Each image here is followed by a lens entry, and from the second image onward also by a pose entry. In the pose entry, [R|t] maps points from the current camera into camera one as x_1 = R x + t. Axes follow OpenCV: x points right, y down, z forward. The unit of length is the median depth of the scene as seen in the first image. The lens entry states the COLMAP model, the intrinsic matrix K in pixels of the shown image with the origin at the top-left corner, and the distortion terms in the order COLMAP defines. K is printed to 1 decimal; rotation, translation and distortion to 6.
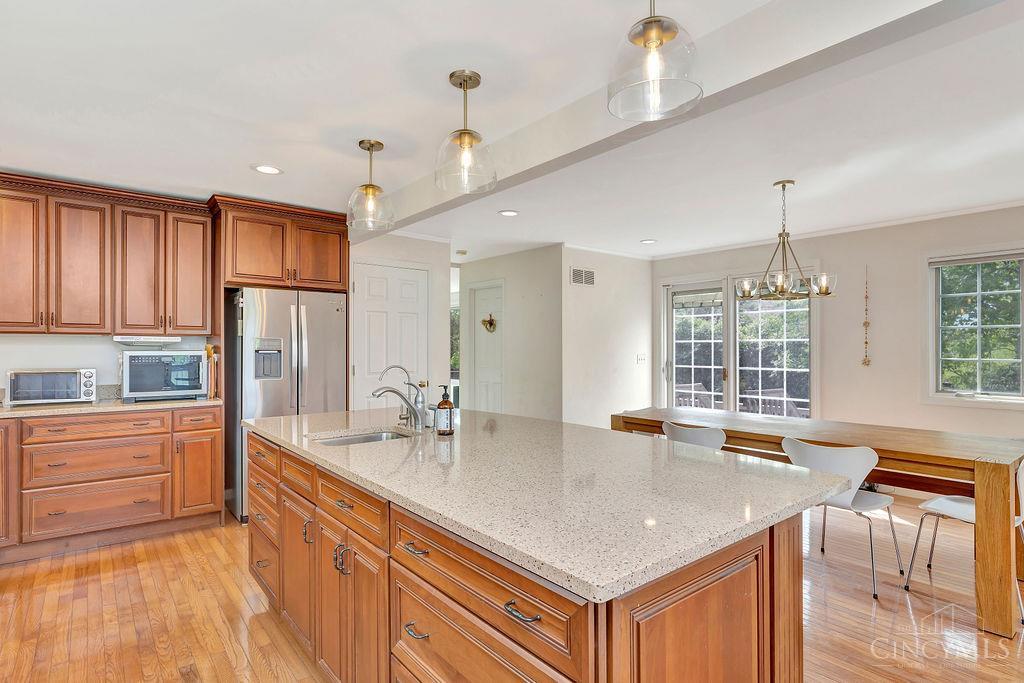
lens RADIAL K [[538.6, 0, 510.7], [0, 538.6, 347.2], [0, 0, 1]] dist [0.003778, -0.000526]
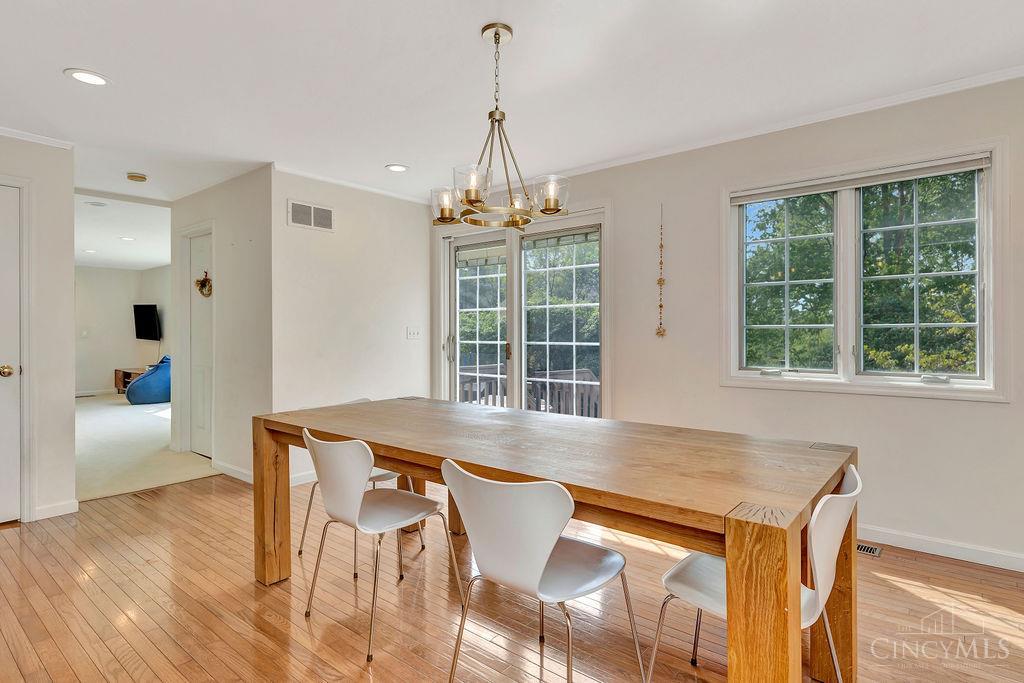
lens RADIAL K [[538.6, 0, 513.9], [0, 538.6, 334.8], [0, 0, 1]] dist [0.003778, -0.000526]
pose [[0.979062, -0.003829, 0.203527, 0.250237], [0.002384, 0.999970, 0.007346, 0.021382], [-0.203549, -0.006707, 0.979042, 0.249234]]
